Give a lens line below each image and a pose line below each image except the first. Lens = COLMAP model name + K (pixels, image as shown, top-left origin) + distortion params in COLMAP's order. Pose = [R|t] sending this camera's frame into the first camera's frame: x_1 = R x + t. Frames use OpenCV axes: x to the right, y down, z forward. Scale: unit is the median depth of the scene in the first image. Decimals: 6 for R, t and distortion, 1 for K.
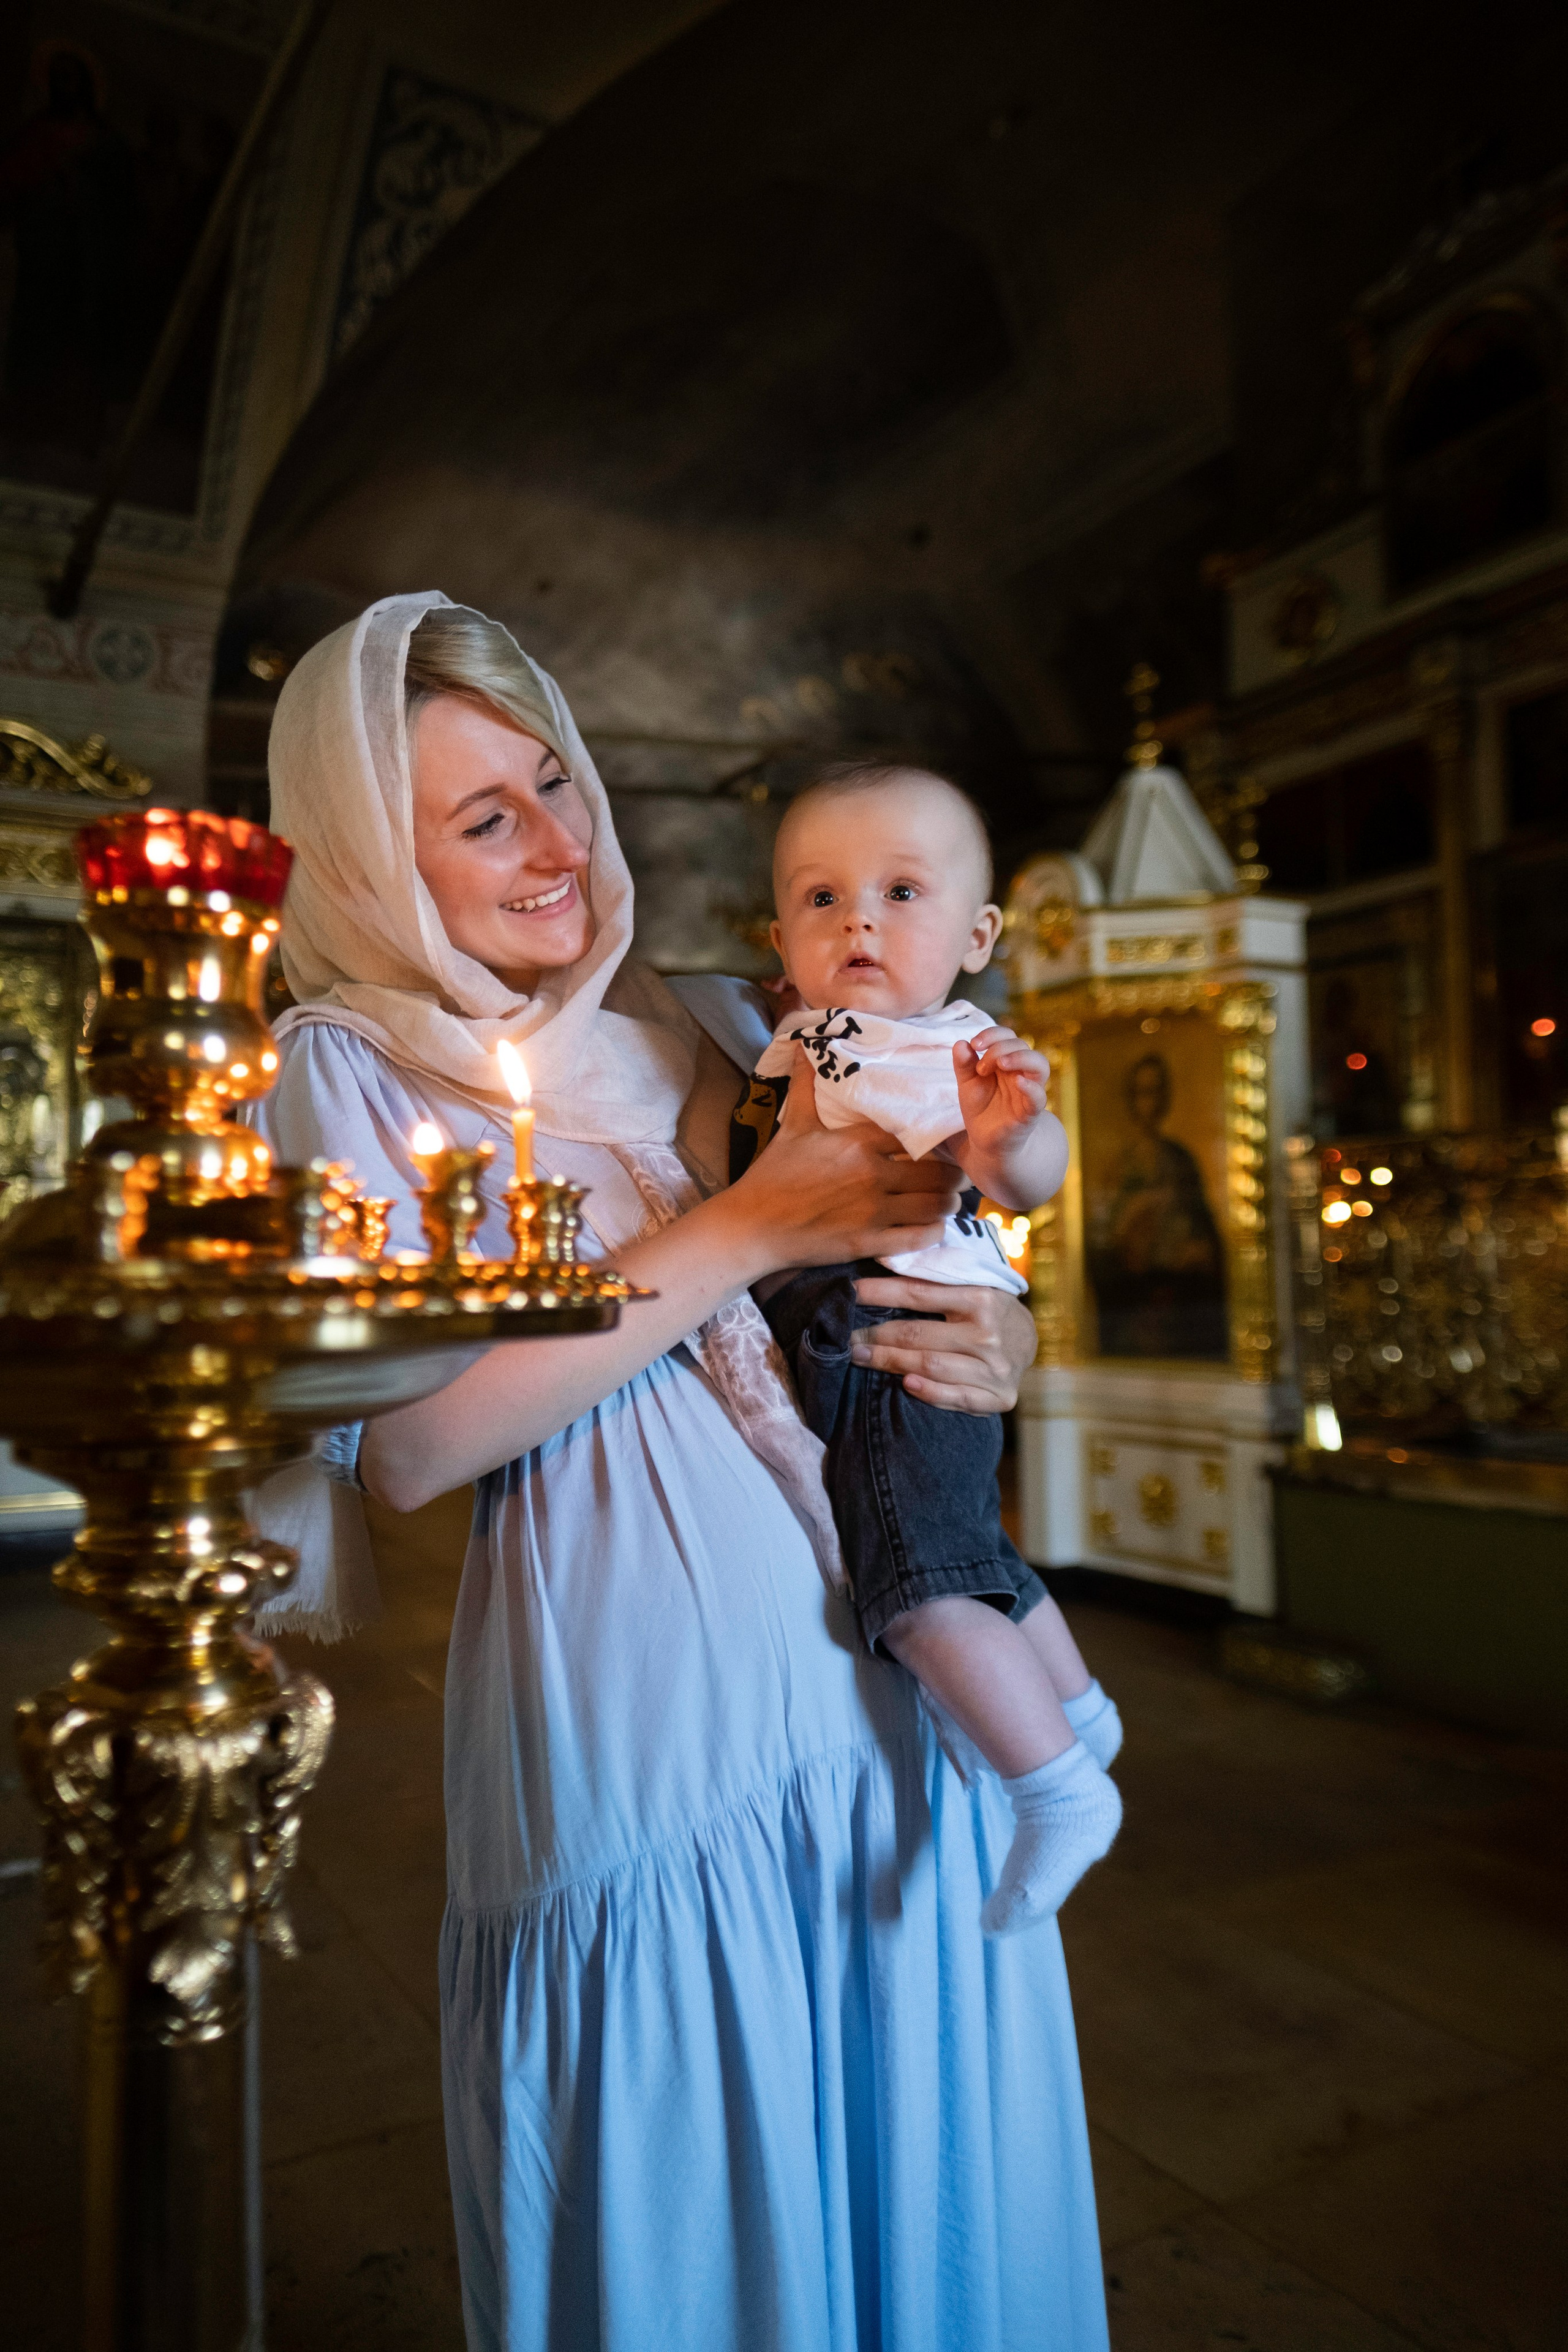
lens RADIAL K [[1656.2, 0, 772.1], [0, 1656.2, 1166.1], [0, 0, 1]] dist [0.002405, 0.013236]
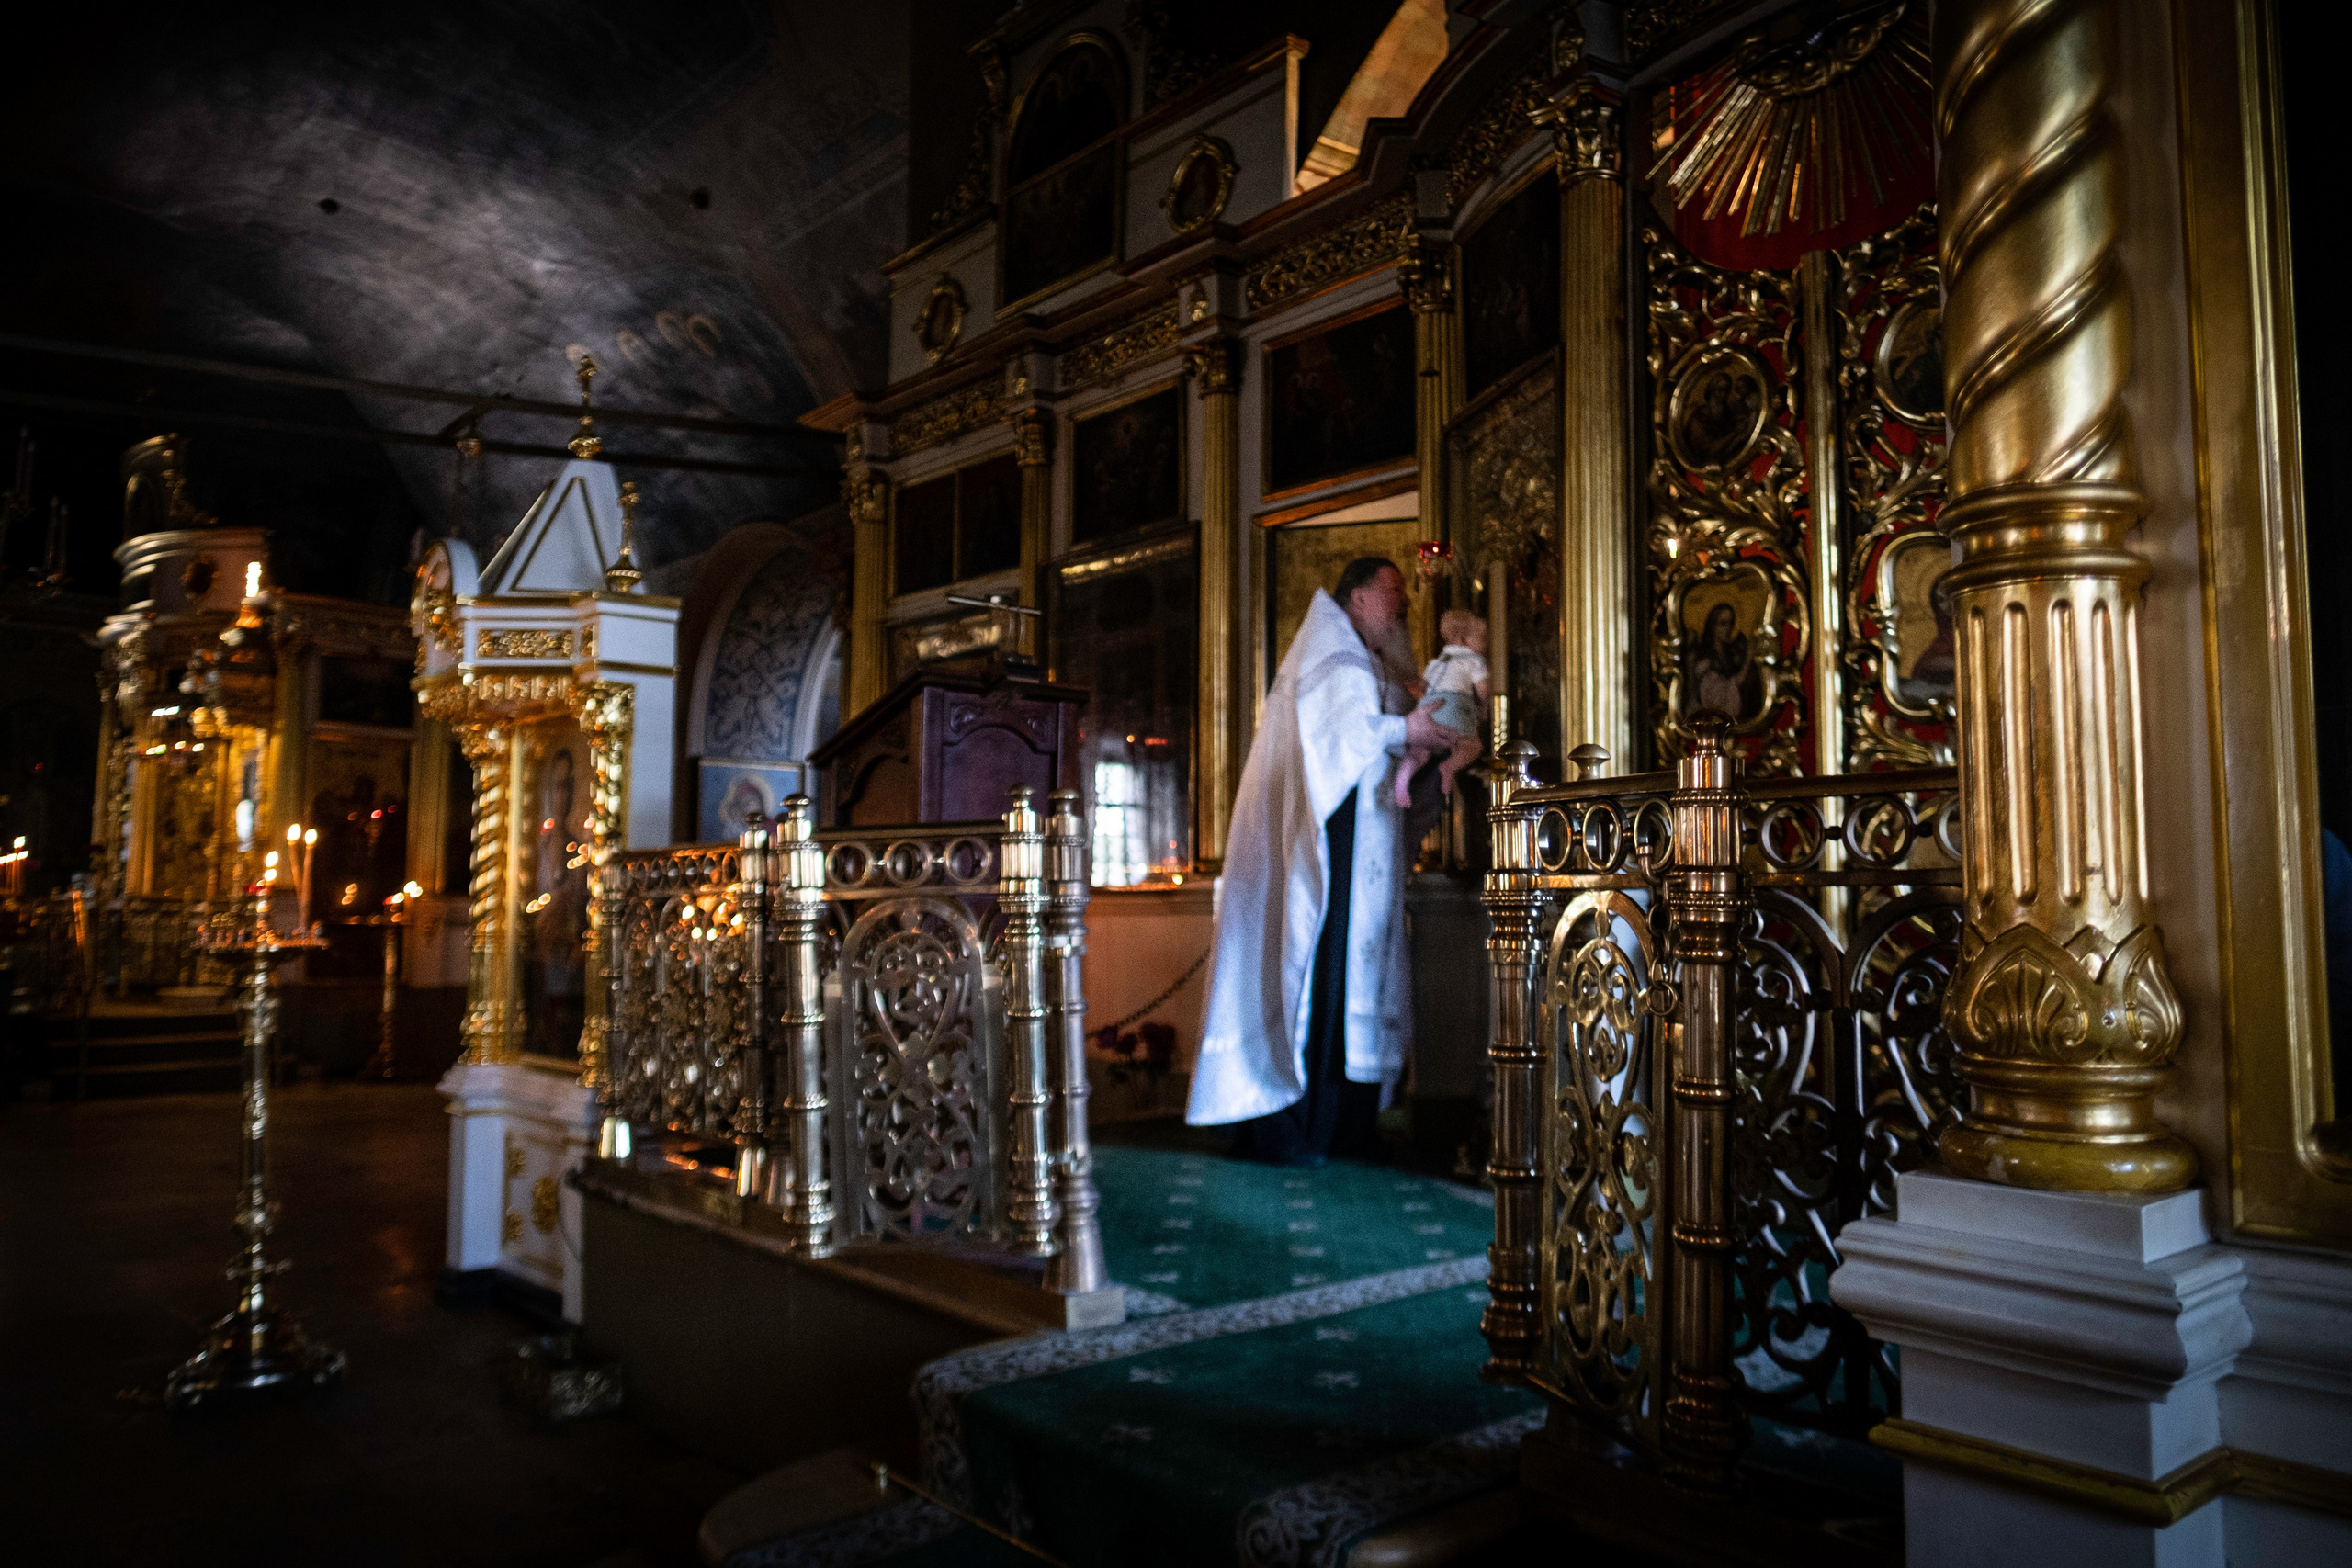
lens RADIAL K [[1656.0, 0, 1174.4], [0, 1656.0, 776.2], [0, 0, 1]] dist [0.002405, 0.013236]
pose [[0.982903, 0.043809, 0.178834, 0.447232], [-0.039590, 0.998848, -0.027099, -0.042401], [-0.179815, 0.019556, 0.983506, -0.042003]]
